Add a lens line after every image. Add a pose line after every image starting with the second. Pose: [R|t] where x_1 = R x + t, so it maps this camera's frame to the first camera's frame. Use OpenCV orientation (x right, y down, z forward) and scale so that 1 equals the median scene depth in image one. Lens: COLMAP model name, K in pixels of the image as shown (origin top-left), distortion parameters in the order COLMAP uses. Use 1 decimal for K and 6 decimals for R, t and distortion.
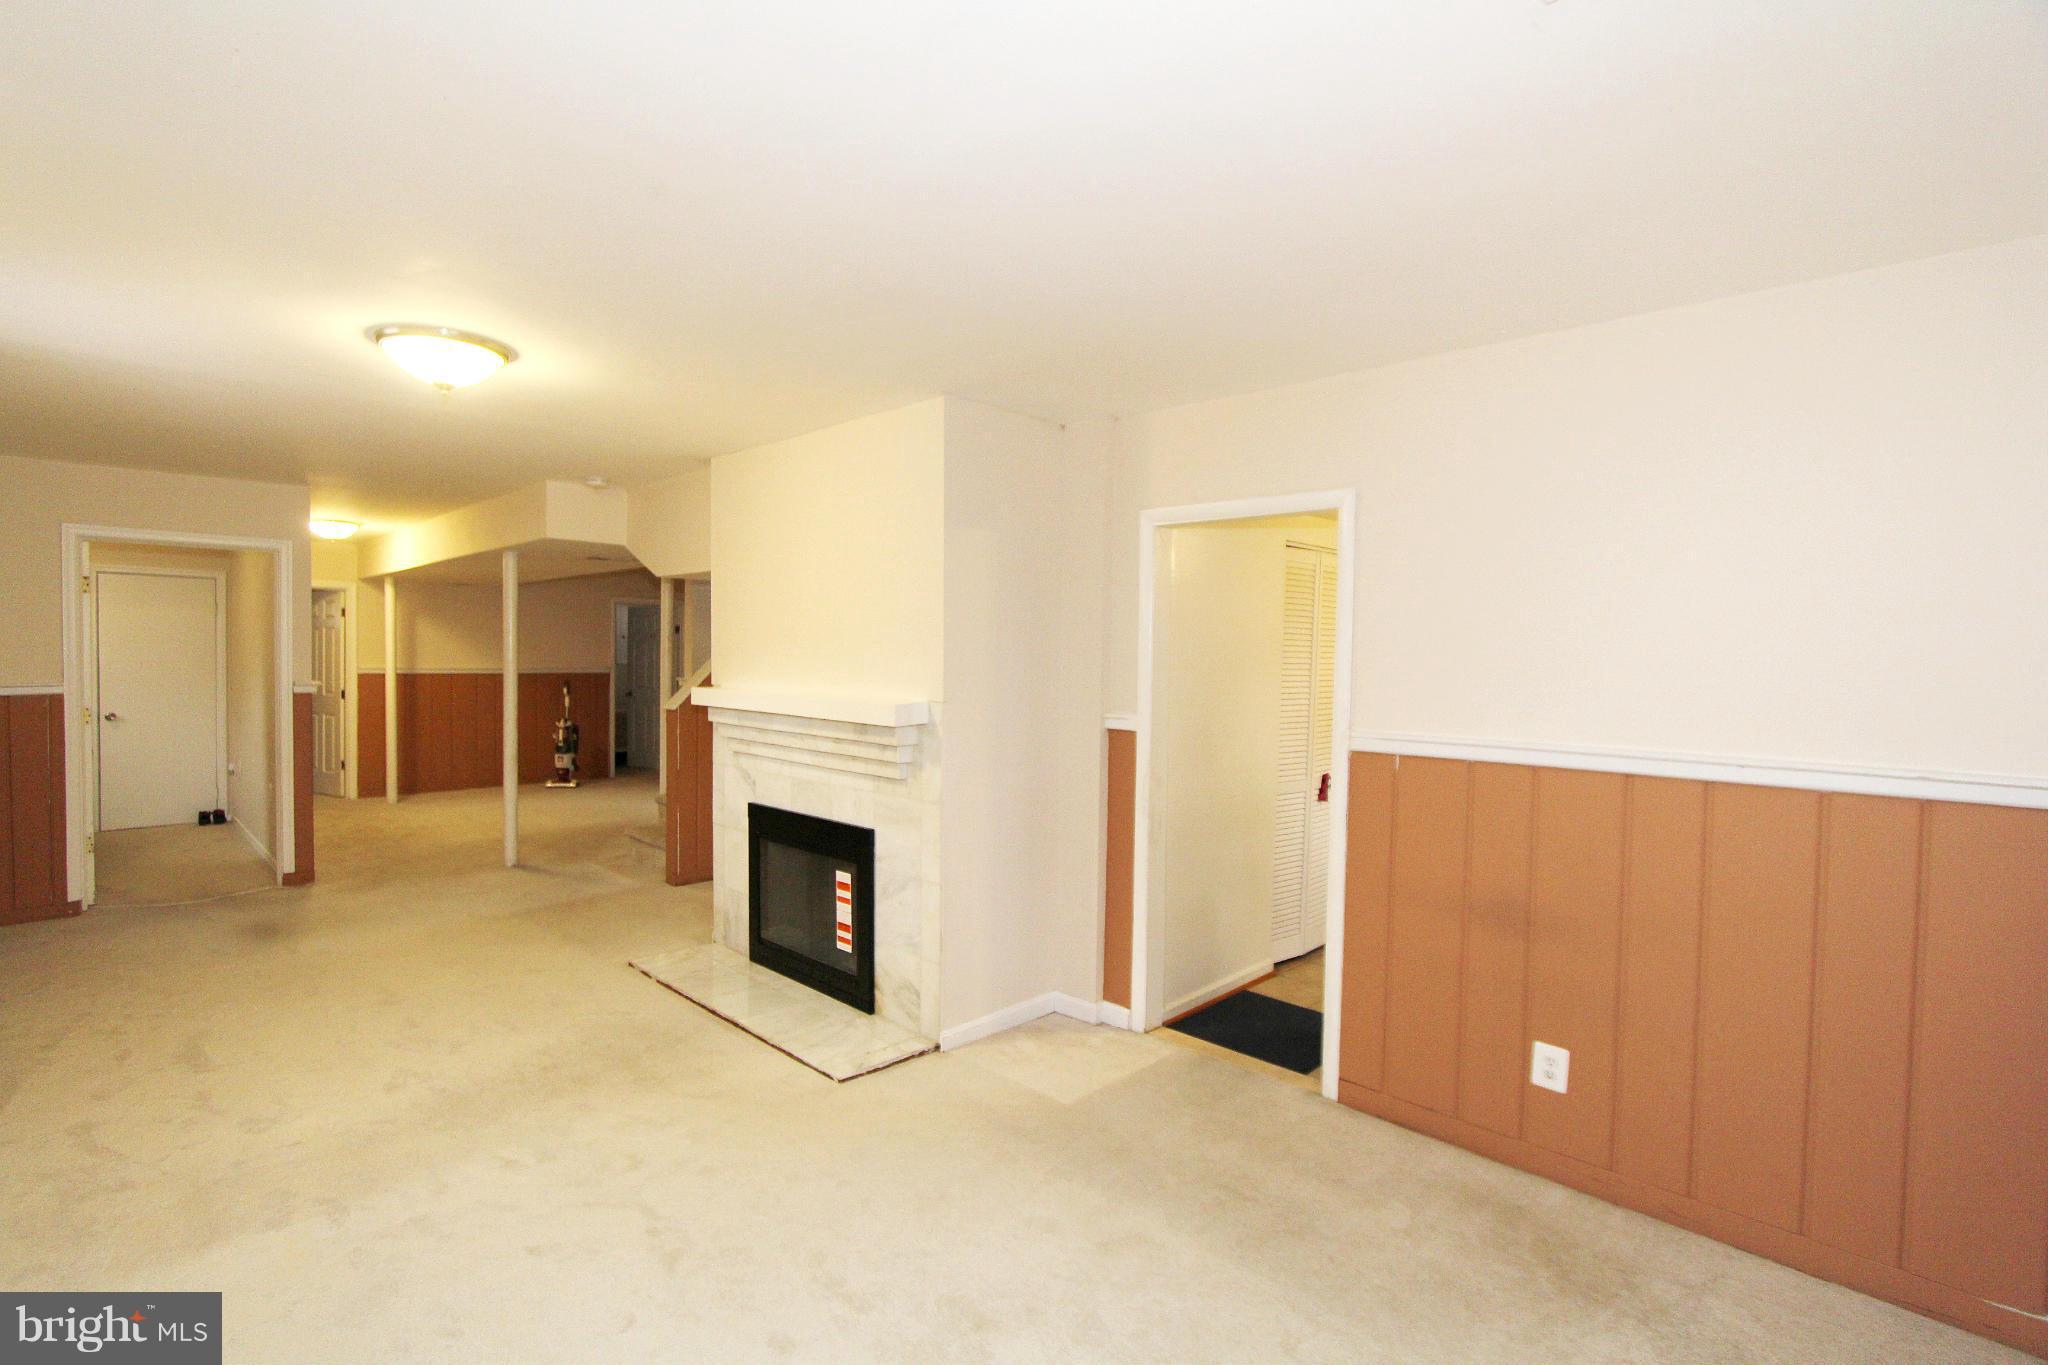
lens RADIAL K [[936.9, 0, 1009.2], [0, 936.9, 679.8], [0, 0, 1]] dist [-0.014629, 0.000693]
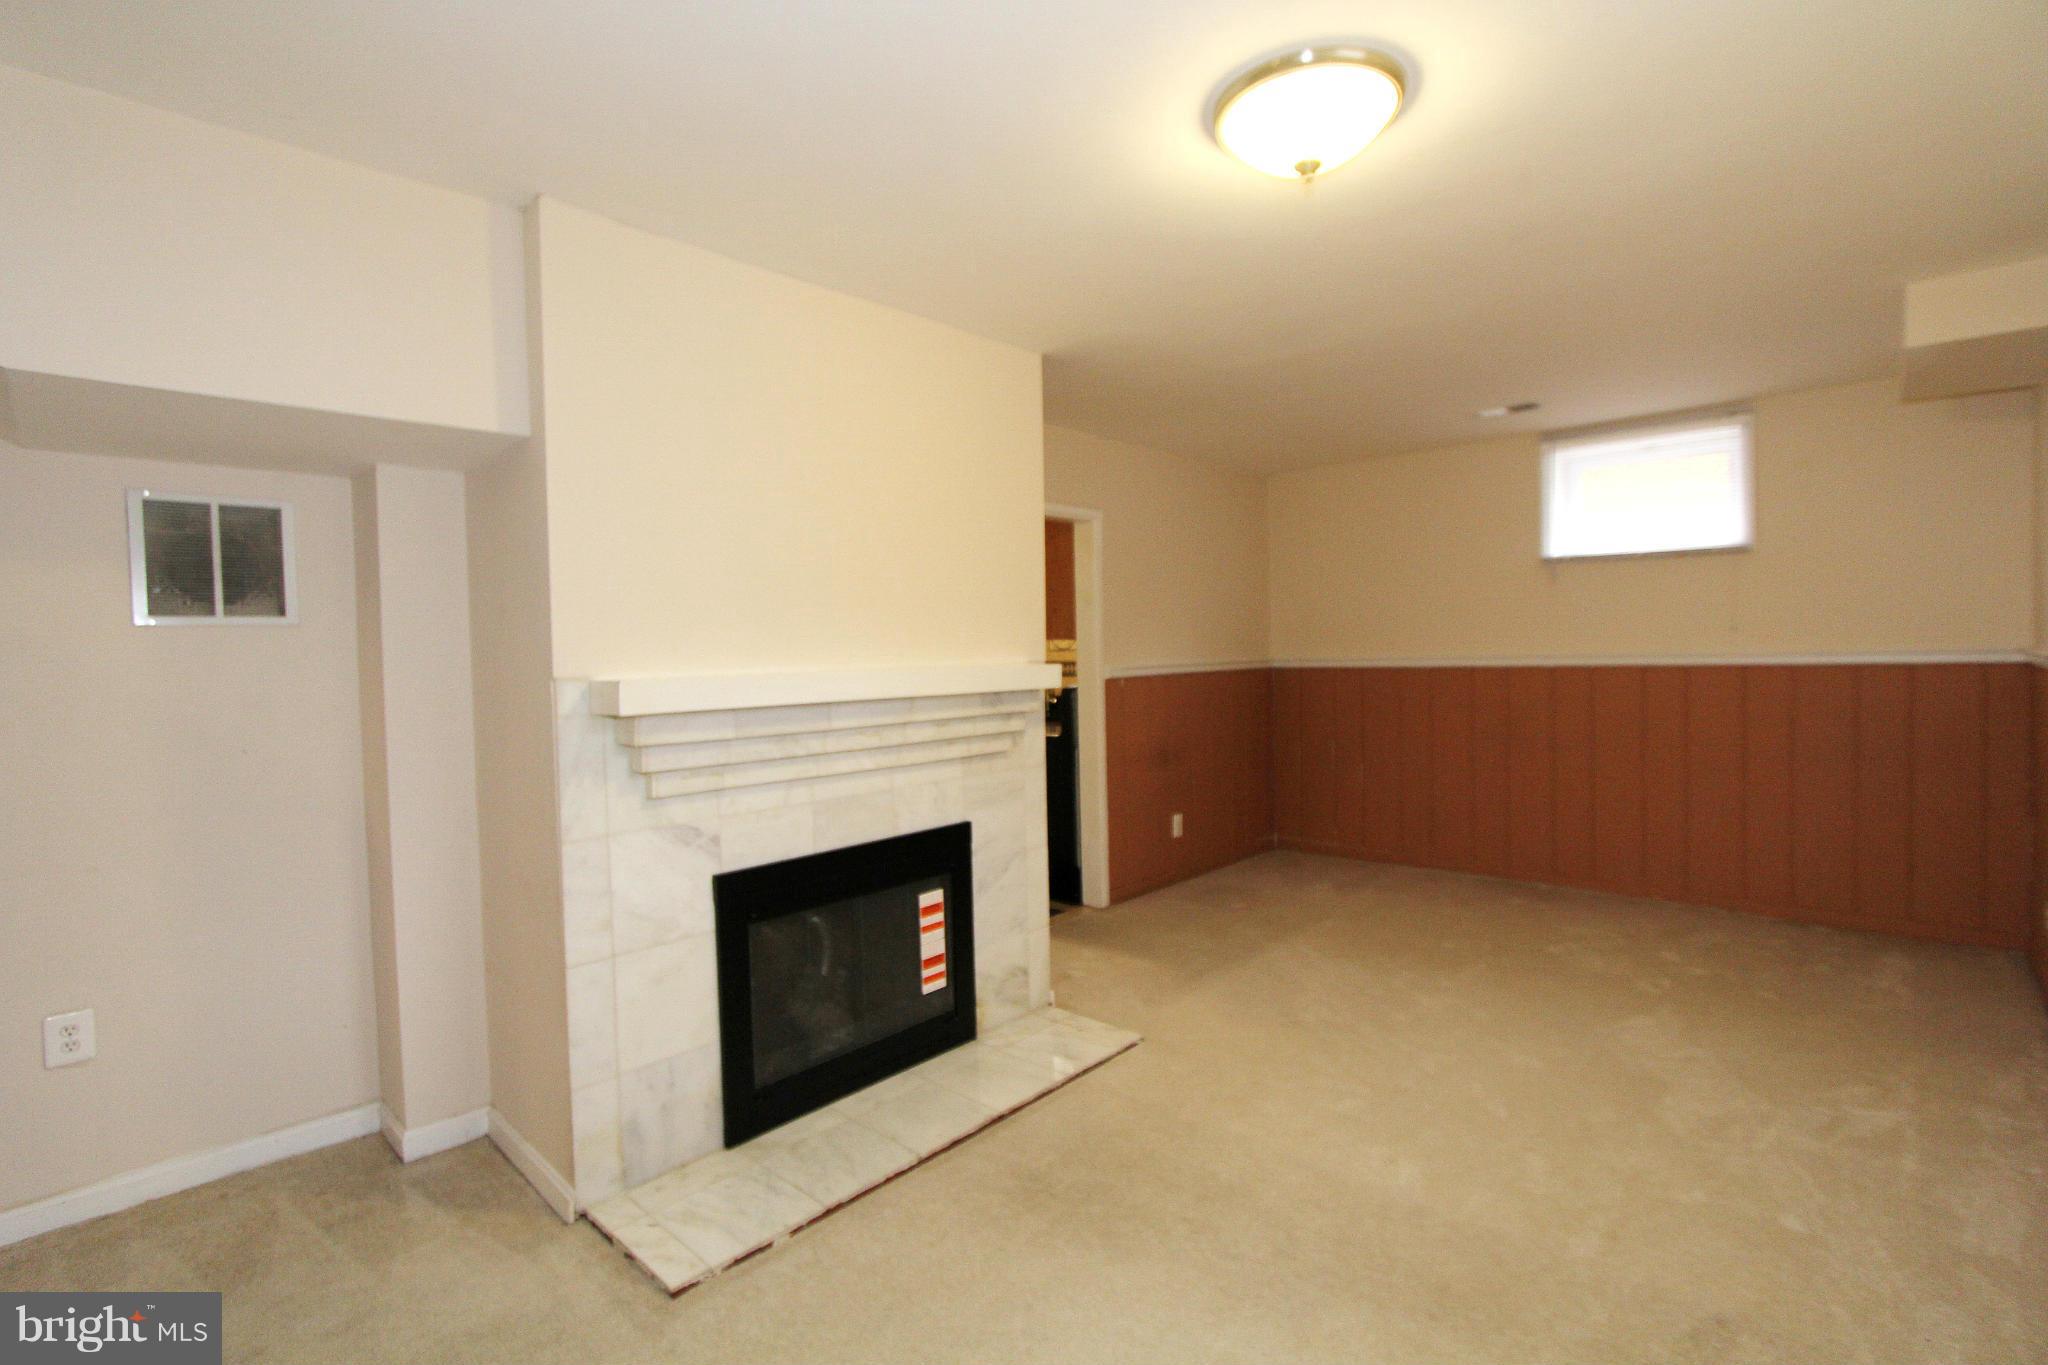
lens RADIAL K [[936.9, 0, 1009.2], [0, 936.9, 679.8], [0, 0, 1]] dist [-0.014629, 0.000693]
pose [[-0.009839, -0.050182, 0.998692, -0.951809], [0.049665, 0.997483, 0.050610, -0.007837], [-0.998717, 0.050098, -0.007322, 0.931861]]
